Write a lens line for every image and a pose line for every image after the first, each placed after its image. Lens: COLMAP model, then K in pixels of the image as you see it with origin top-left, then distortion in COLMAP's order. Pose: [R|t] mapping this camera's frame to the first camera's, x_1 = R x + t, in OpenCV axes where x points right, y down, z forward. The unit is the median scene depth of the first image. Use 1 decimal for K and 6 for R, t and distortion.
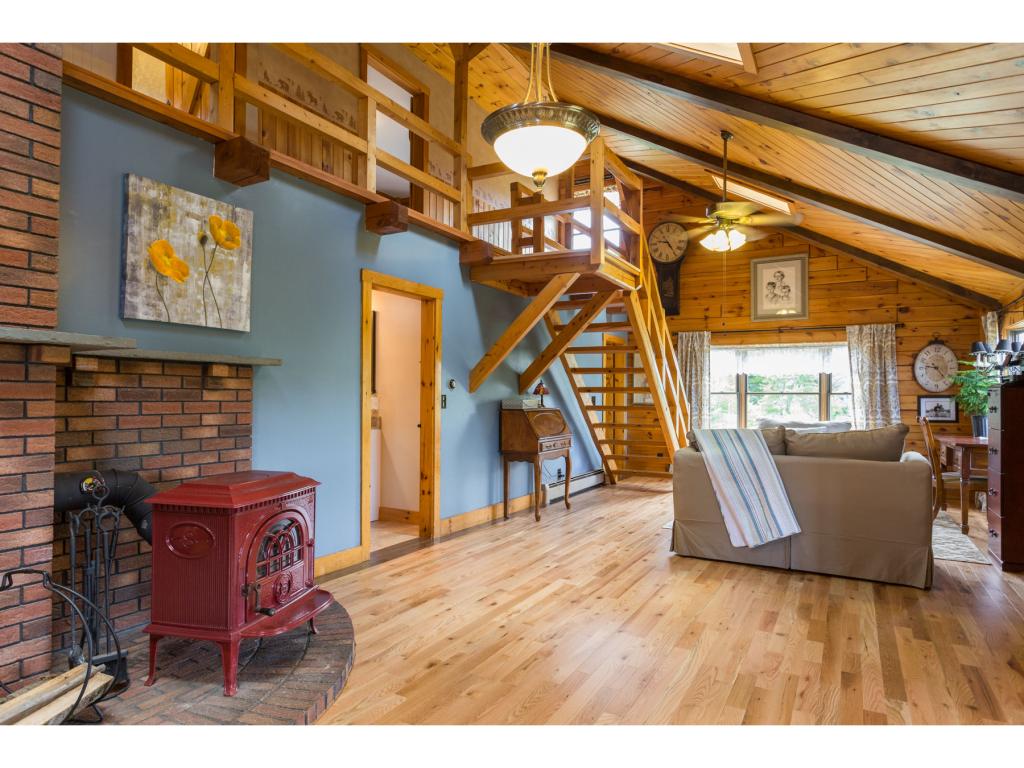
lens RADIAL K [[624.0, 0, 513.6], [0, 624.0, 389.3], [0, 0, 1]] dist [-0.001186, 0.002901]
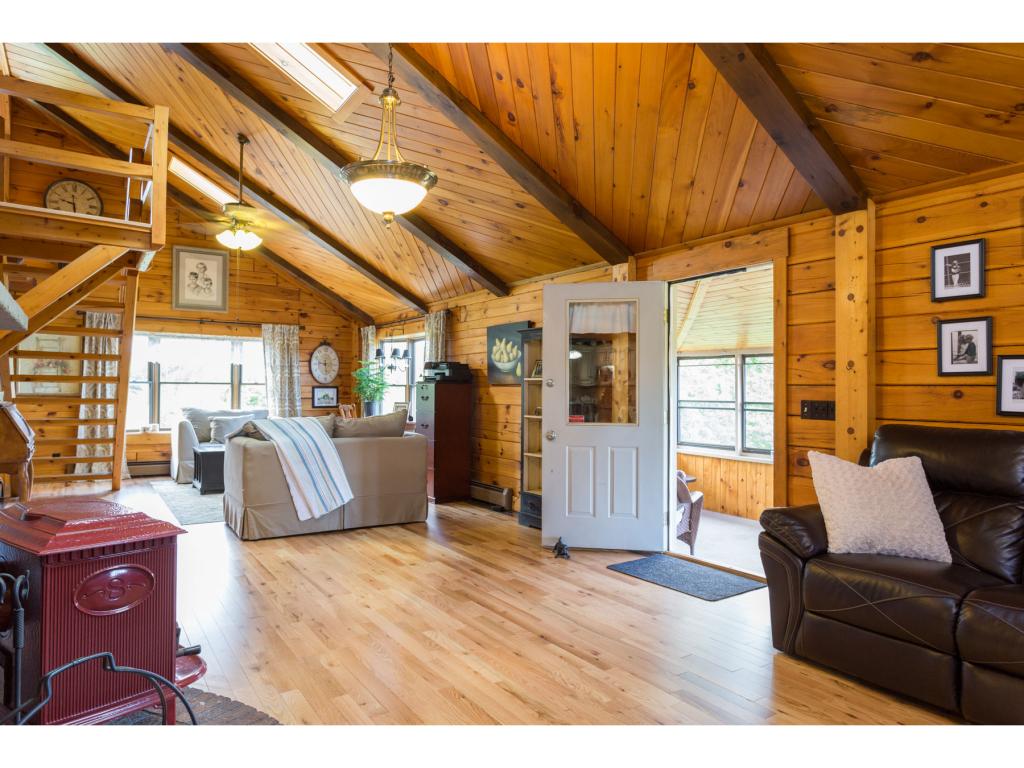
lens RADIAL K [[662.0, 0, 514.0], [0, 662.0, 382.1], [0, 0, 1]] dist [0.006221, 0.003456]
pose [[0.438075, 0.008029, 0.898902, -0.347414], [-0.021504, 0.999768, 0.001550, -0.008340], [-0.898681, -0.020009, 0.438146, 0.070004]]
